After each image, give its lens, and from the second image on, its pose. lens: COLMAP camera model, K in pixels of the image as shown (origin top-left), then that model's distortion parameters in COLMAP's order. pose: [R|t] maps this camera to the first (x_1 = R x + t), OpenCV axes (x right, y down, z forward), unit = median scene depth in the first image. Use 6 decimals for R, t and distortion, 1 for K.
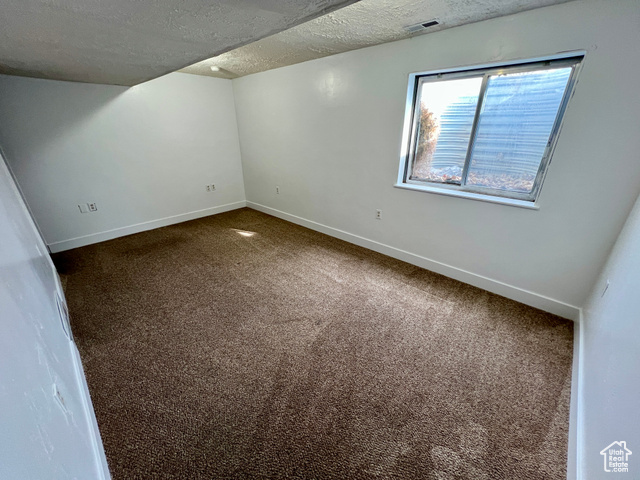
lens RADIAL K [[256.5, 0, 320.0], [0, 256.5, 240.0], [0, 0, 1]] dist [-0.000487, -0.000027]
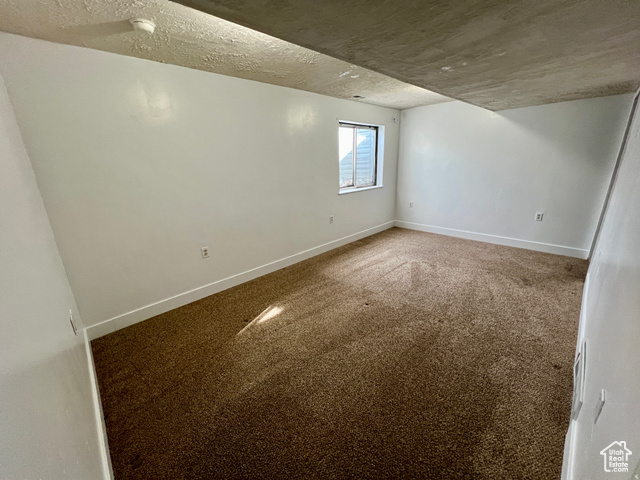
lens RADIAL K [[256.5, 0, 320.0], [0, 256.5, 240.0], [0, 0, 1]] dist [-0.000487, -0.000027]
pose [[0.047423, -0.314094, 0.948207, -1.131536], [0.416421, 0.869066, 0.267053, -0.414872], [-0.907934, 0.382189, 0.172009, 0.953576]]
